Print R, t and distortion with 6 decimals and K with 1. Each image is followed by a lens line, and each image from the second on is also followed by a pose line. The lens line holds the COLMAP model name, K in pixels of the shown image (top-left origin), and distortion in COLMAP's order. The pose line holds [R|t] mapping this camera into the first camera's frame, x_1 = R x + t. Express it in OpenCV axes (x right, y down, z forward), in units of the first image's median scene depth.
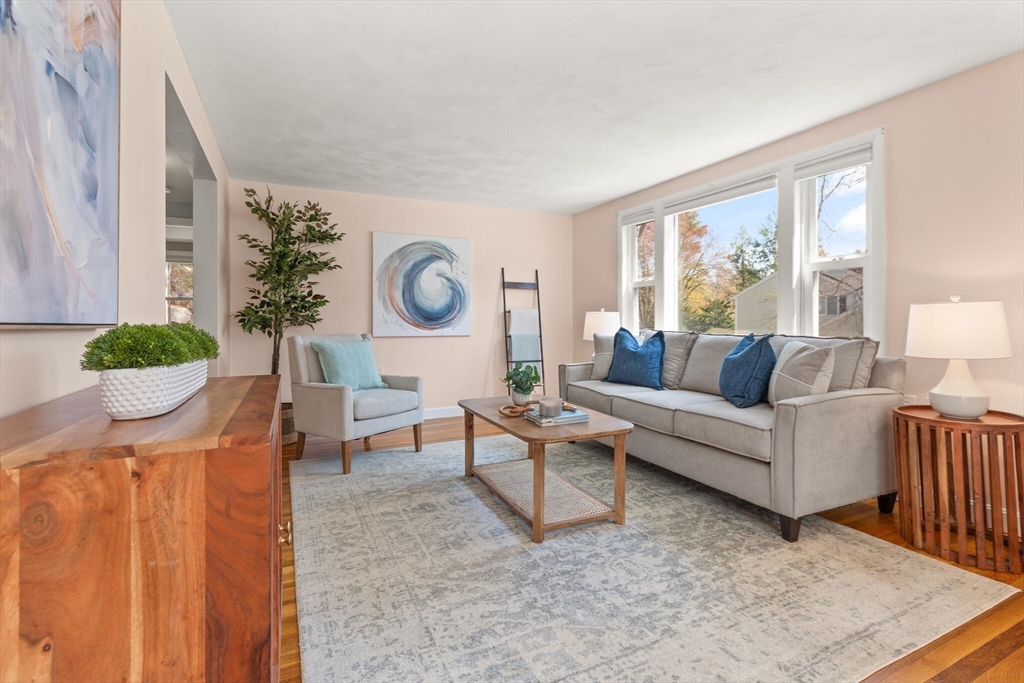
lens RADIAL K [[467.1, 0, 502.1], [0, 467.1, 307.5], [0, 0, 1]] dist [0.000112, -0.000753]
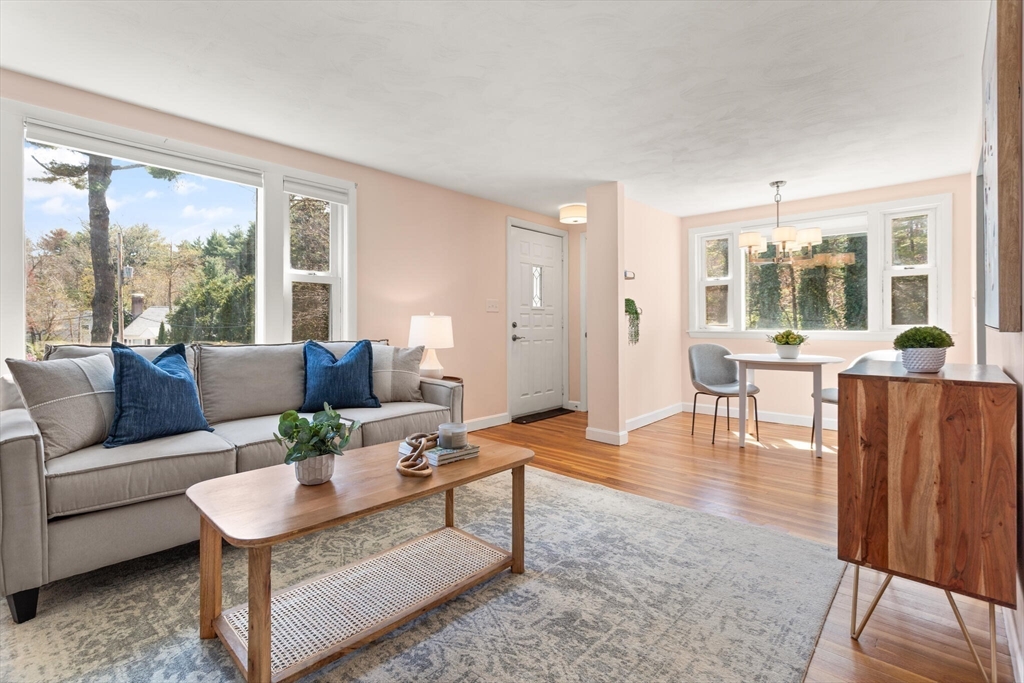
lens RADIAL K [[467.1, 0, 530.1], [0, 467.1, 323.6], [0, 0, 1]] dist [0.000112, -0.000753]
pose [[-0.400978, 0.006183, 0.916067, -0.792156], [-0.016339, 0.999770, -0.013900, 0.037440], [-0.915942, -0.020541, -0.400784, 1.408459]]
